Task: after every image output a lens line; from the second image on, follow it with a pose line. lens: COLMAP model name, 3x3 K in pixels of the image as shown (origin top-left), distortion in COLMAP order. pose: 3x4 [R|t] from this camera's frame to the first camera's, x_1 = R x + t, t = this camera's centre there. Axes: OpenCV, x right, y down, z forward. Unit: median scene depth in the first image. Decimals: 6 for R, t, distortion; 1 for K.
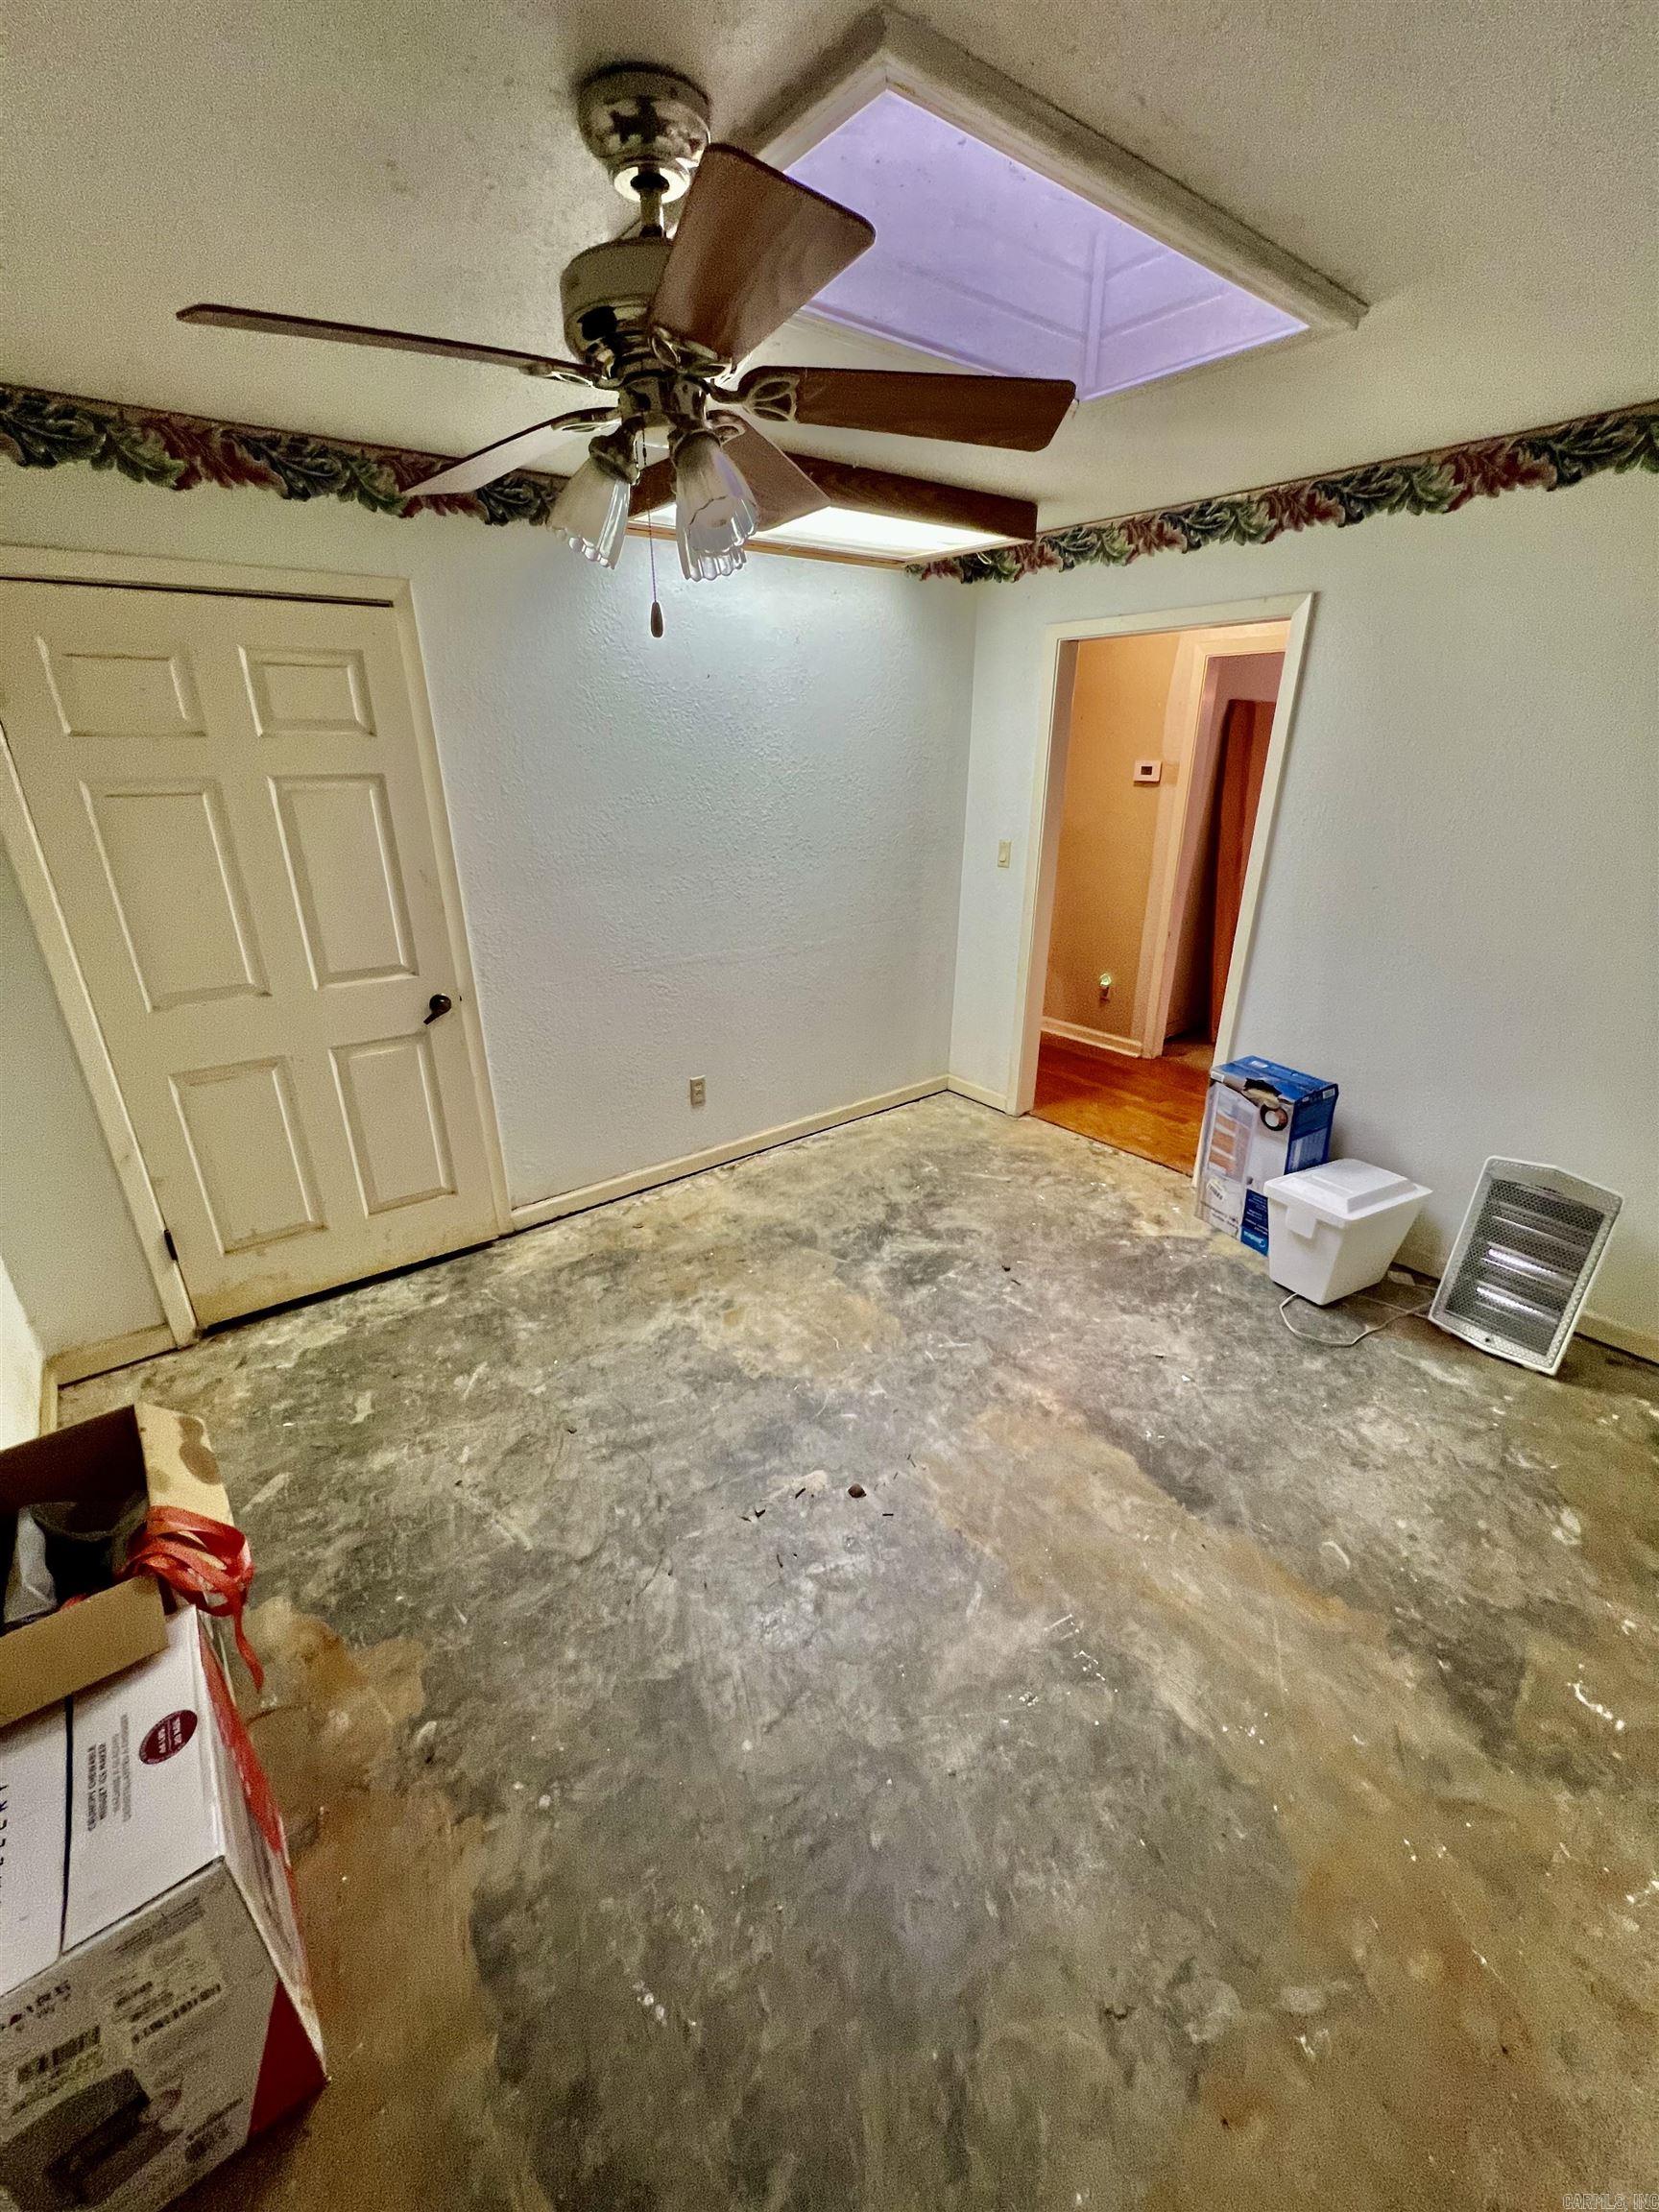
lens RADIAL K [[881.0, 0, 829.0], [0, 881.0, 1113.3], [0, 0, 1]] dist [0.000783, 0.000257]
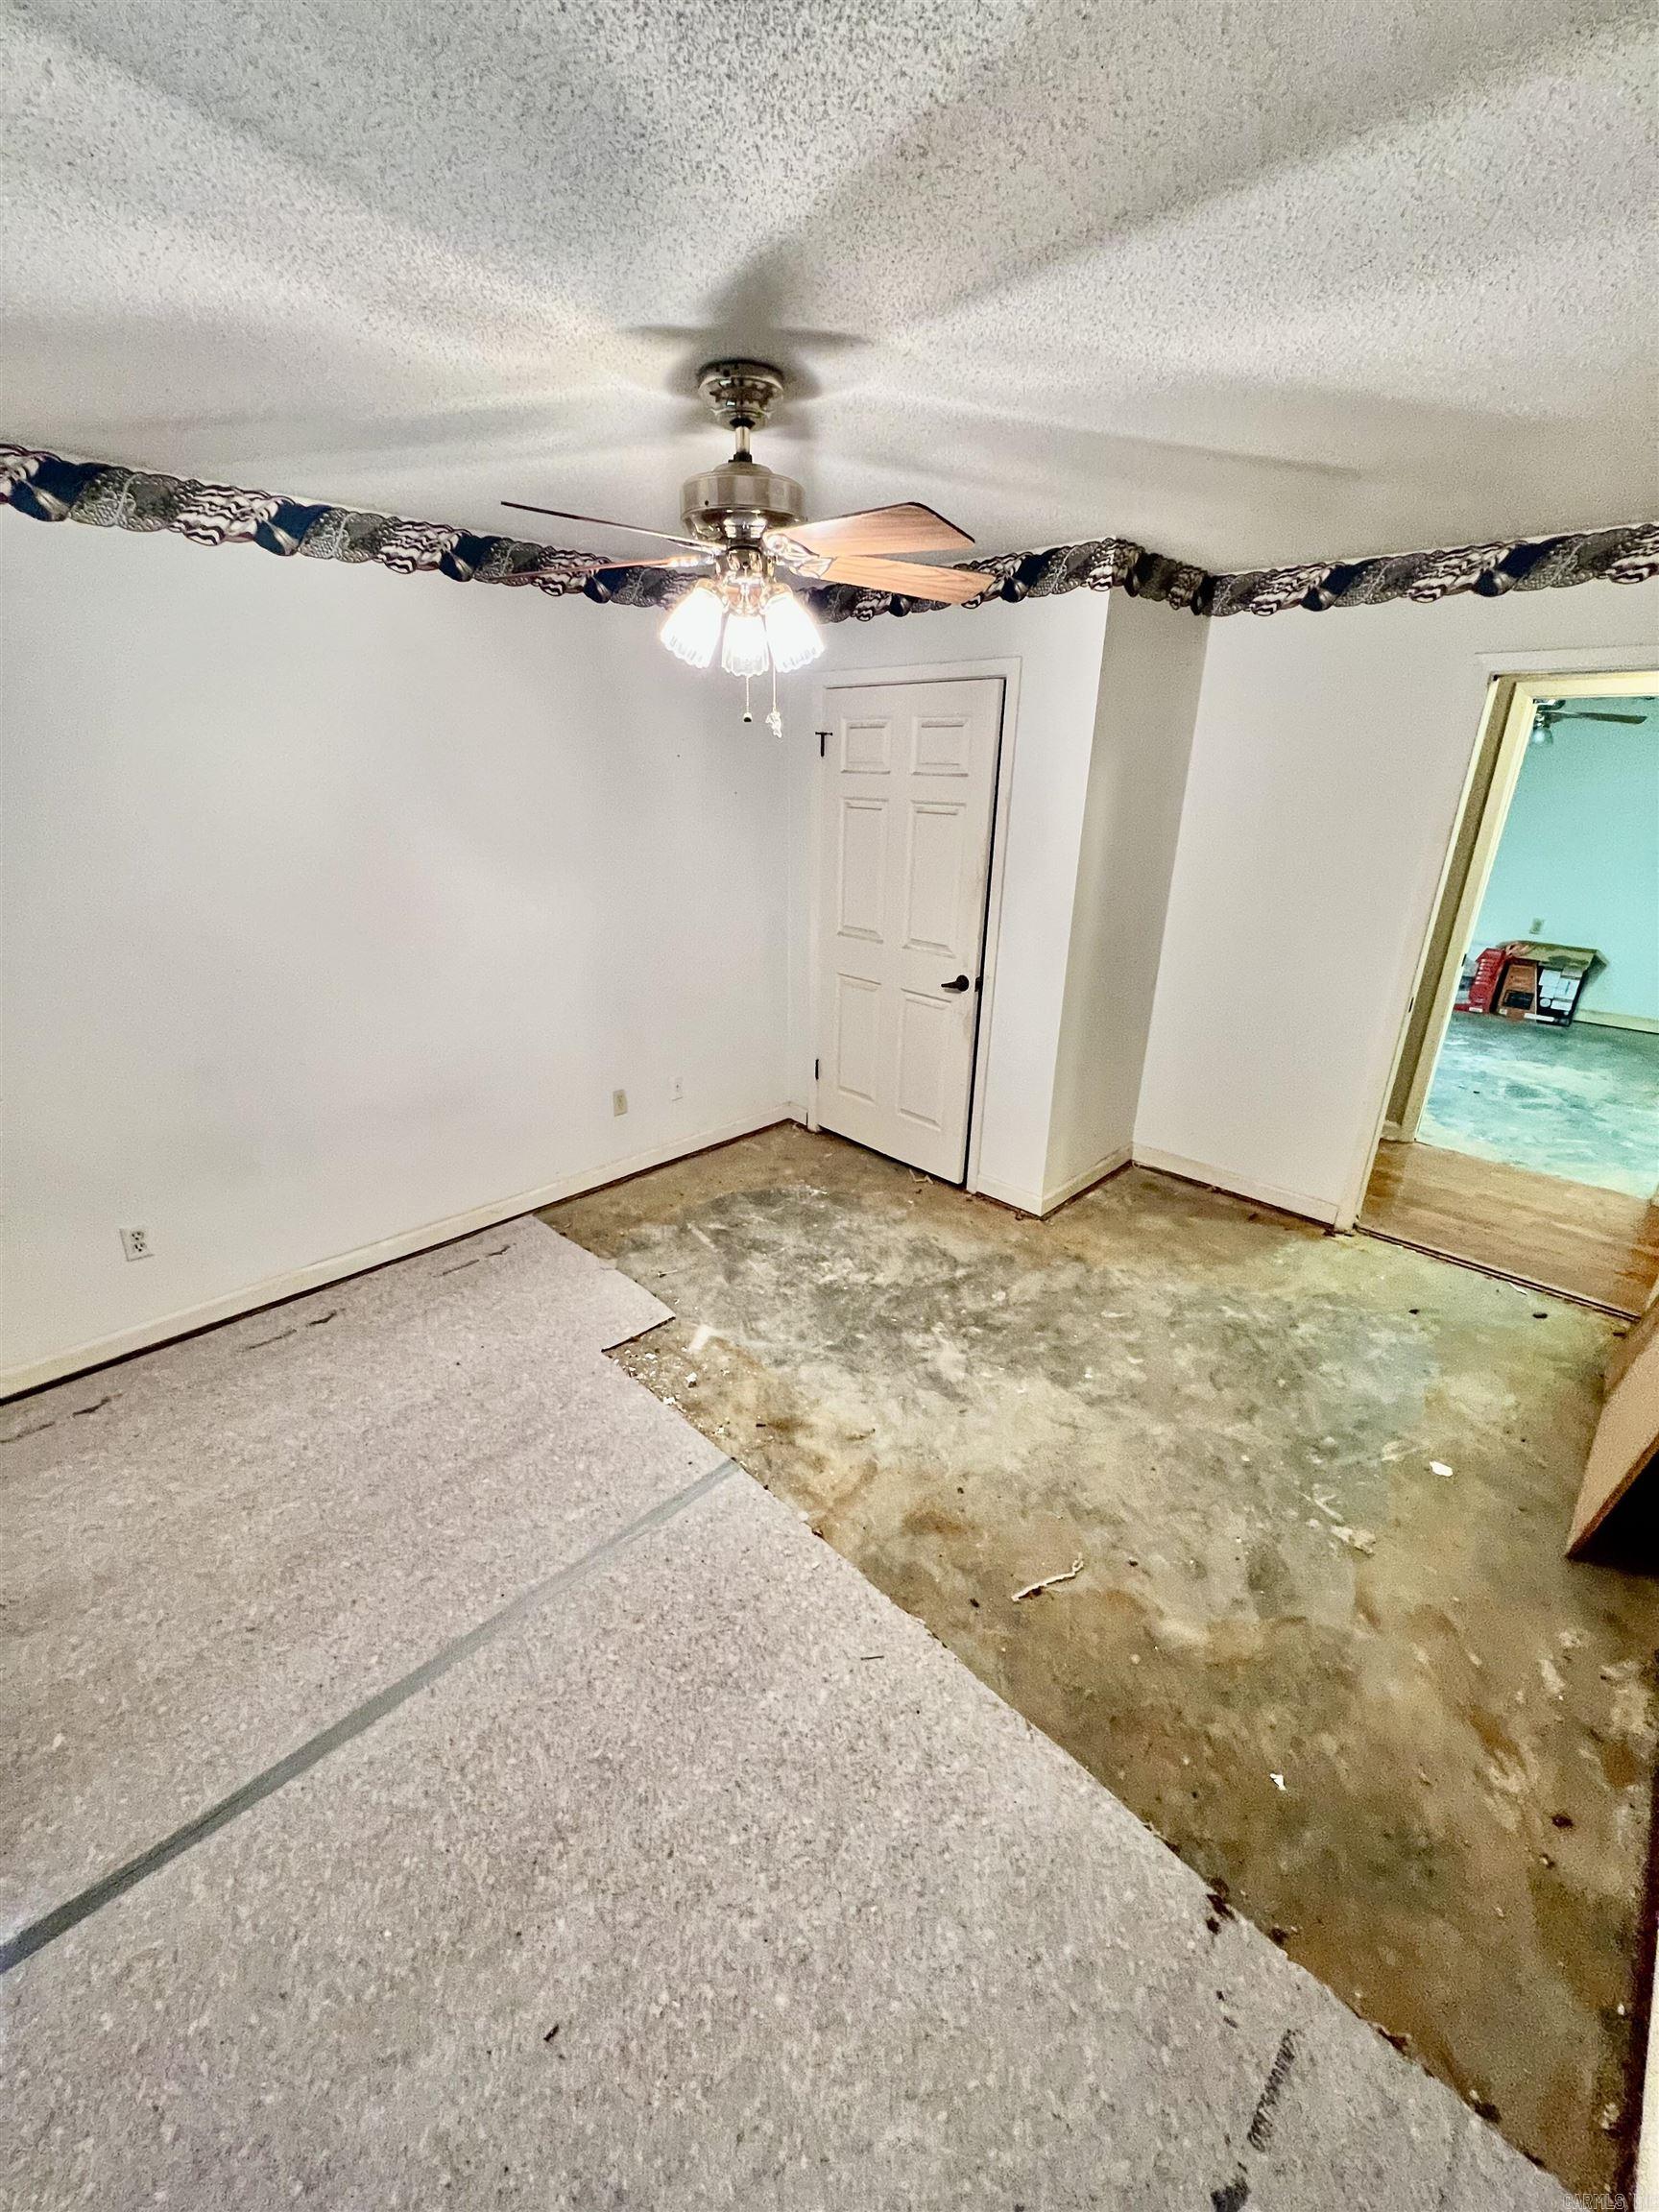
lens RADIAL K [[886.1, 0, 823.6], [0, 886.1, 1113.1], [0, 0, 1]] dist [0.000226, 0.000451]
pose [[-0.992803, 0.036452, -0.114080, 1.805565], [-0.054300, 0.712012, 0.700065, -1.015740], [0.106745, 0.701220, -0.704908, 2.293045]]
